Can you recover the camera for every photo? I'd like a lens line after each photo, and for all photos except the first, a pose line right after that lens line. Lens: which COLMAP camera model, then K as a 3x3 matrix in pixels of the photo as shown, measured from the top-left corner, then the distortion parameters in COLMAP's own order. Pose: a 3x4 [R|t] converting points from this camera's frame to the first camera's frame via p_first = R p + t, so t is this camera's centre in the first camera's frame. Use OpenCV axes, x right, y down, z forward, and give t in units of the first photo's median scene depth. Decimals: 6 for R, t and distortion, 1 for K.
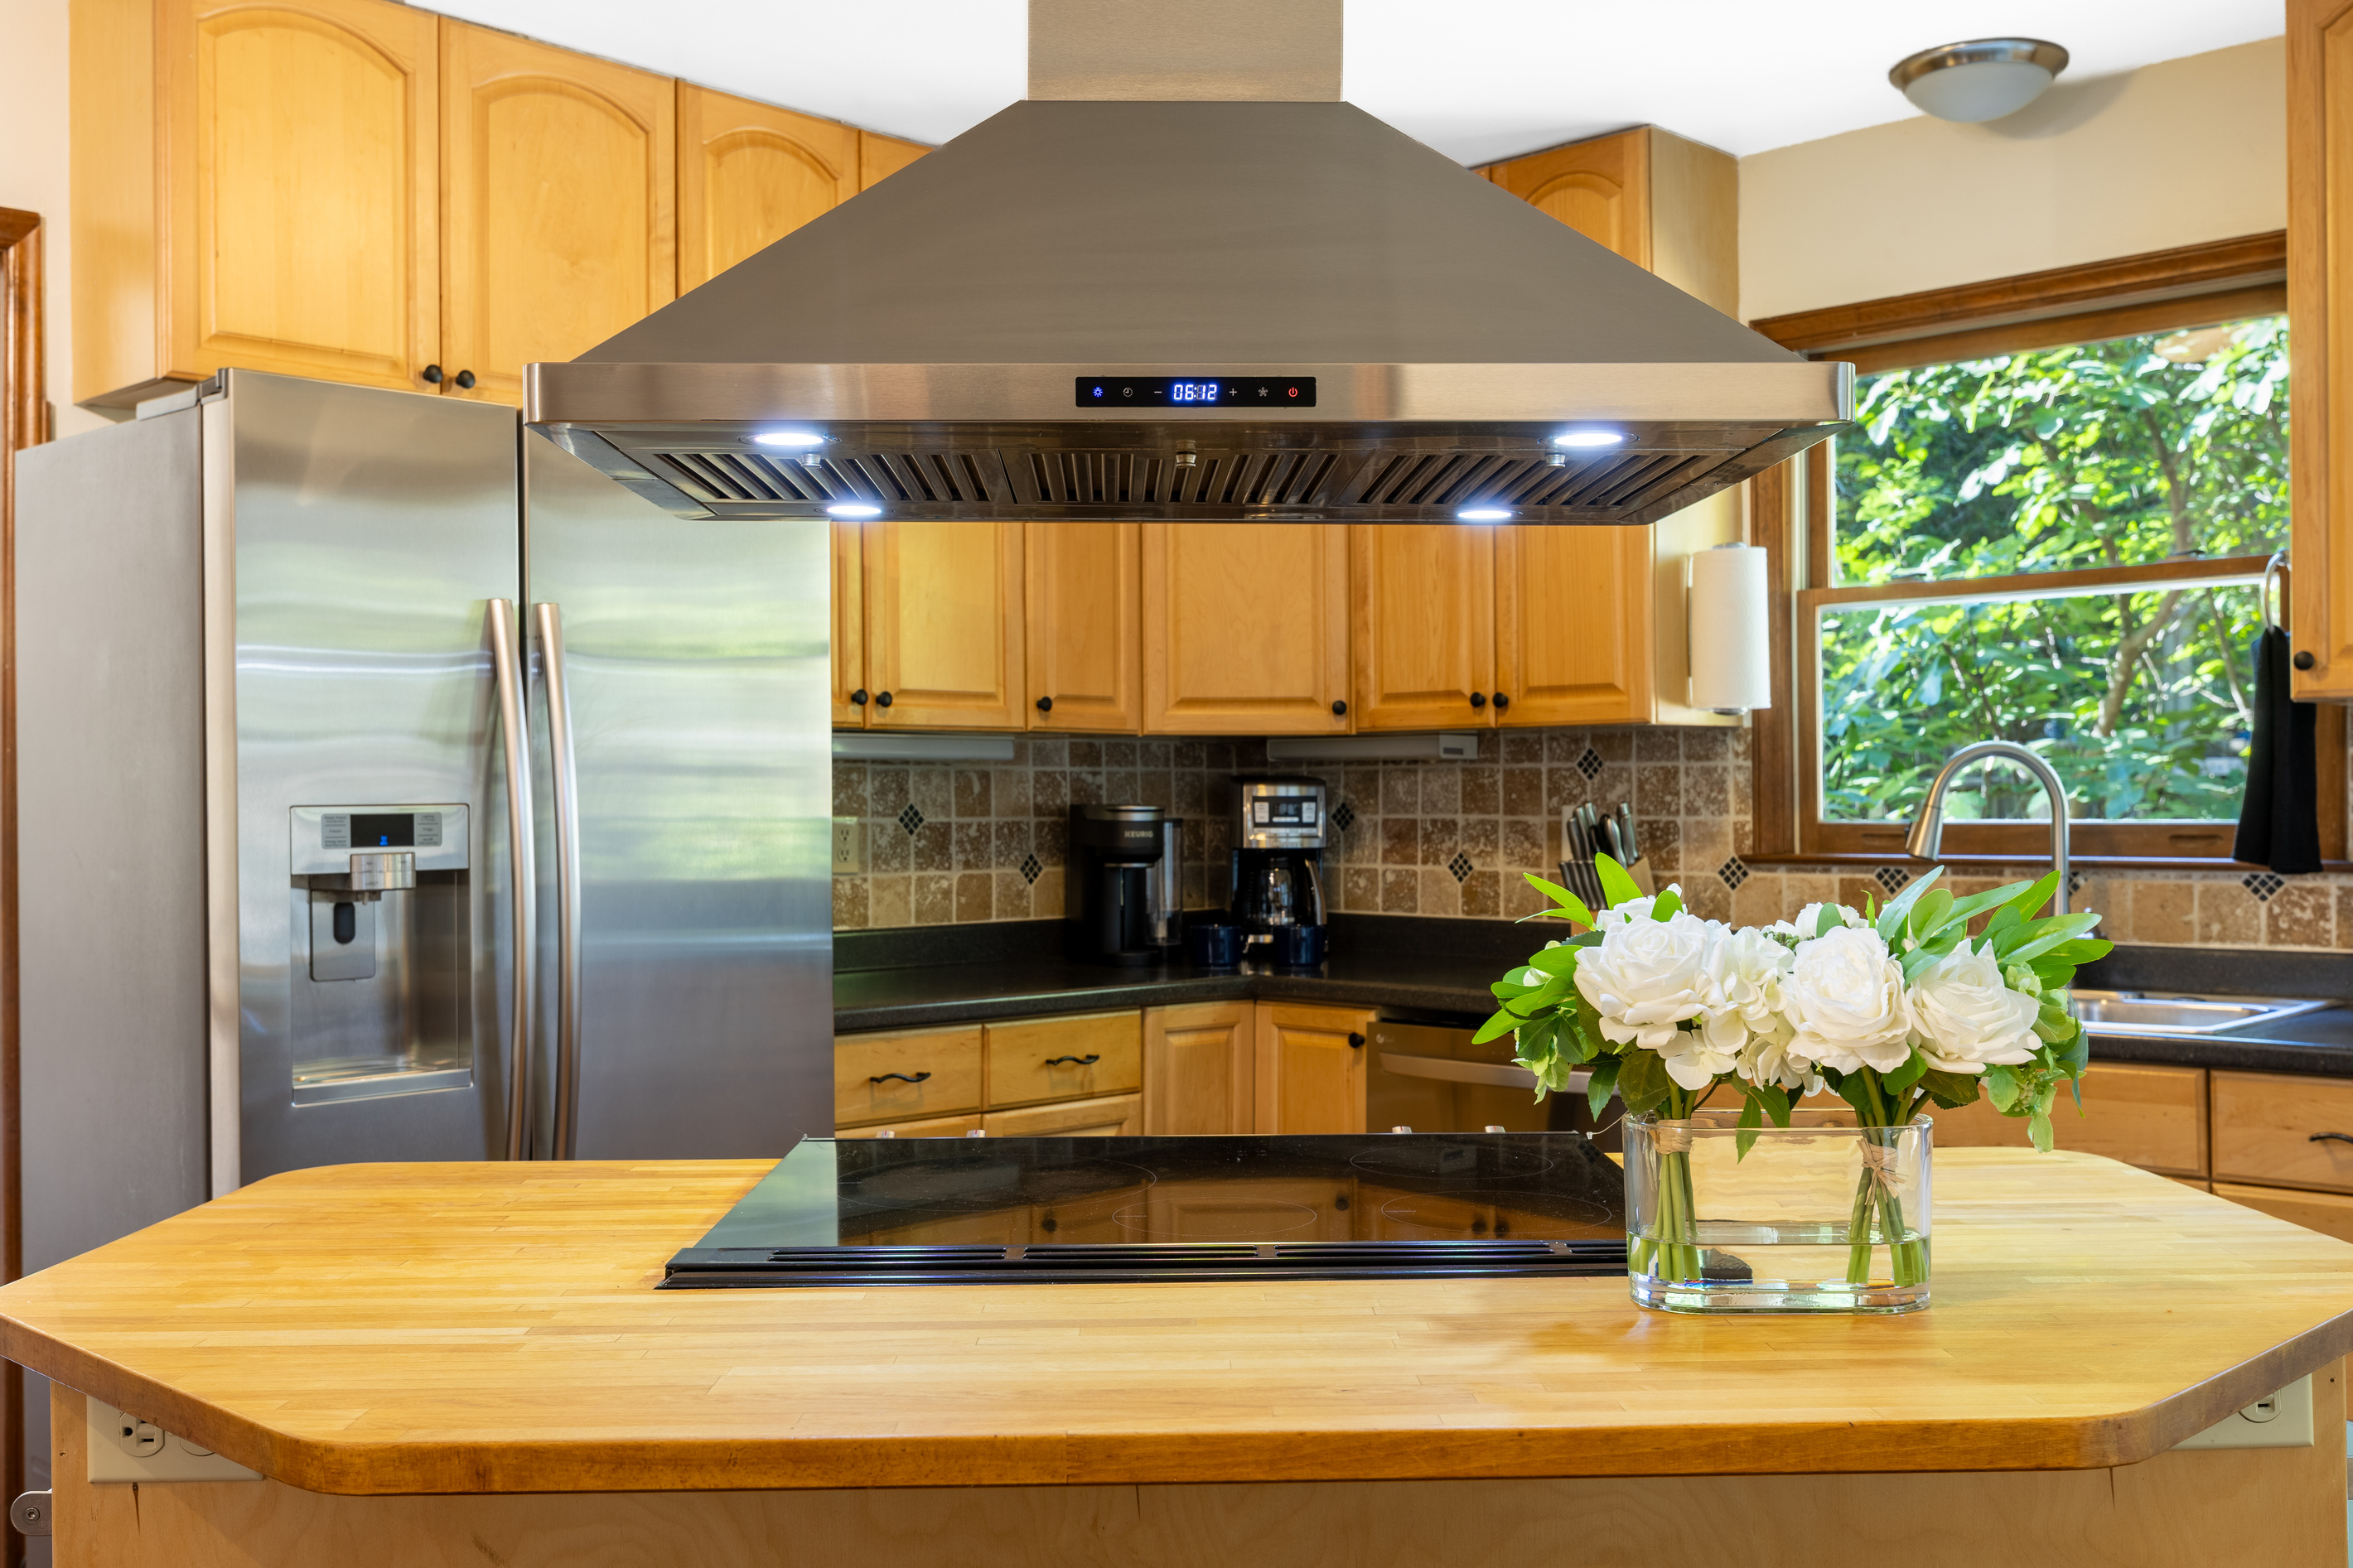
lens RADIAL K [[2269.1, 0, 1187.3], [0, 2269.1, 795.7], [0, 0, 1]] dist [0.003201, 0.000000]
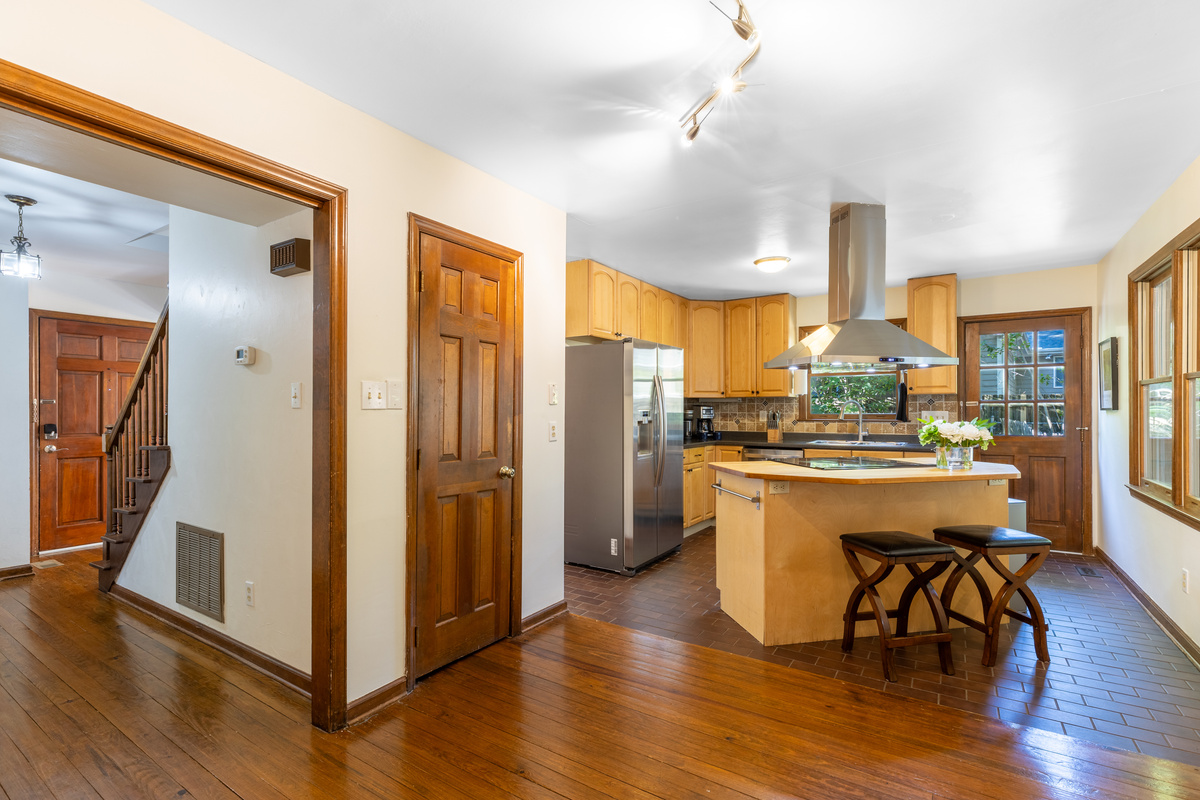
lens RADIAL K [[542.5, 0, 600.4], [0, 542.5, 410.8], [0, 0, 1]] dist [0.004799, -0.000127]
pose [[0.983311, 0.004598, 0.181872, -0.485728], [-0.005233, 0.999982, 0.003013, 0.002504], [-0.181855, -0.003915, 0.983318, -0.259379]]
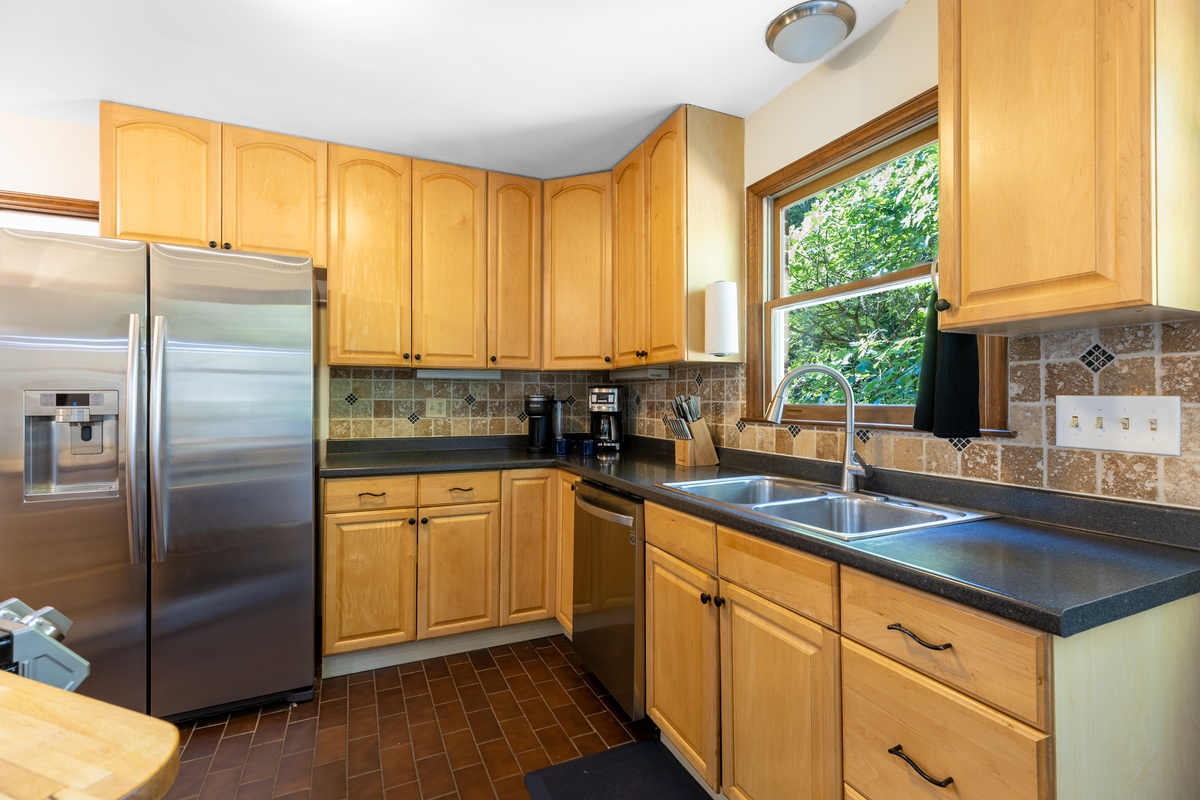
lens RADIAL K [[542.5, 0, 604.5], [0, 542.5, 396.0], [0, 0, 1]] dist [0.004799, -0.000127]
pose [[0.929277, 0.006197, -0.369331, 0.310727], [-0.006393, 0.999979, 0.000692, 0.004164], [0.369327, 0.001718, 0.929298, 0.420831]]
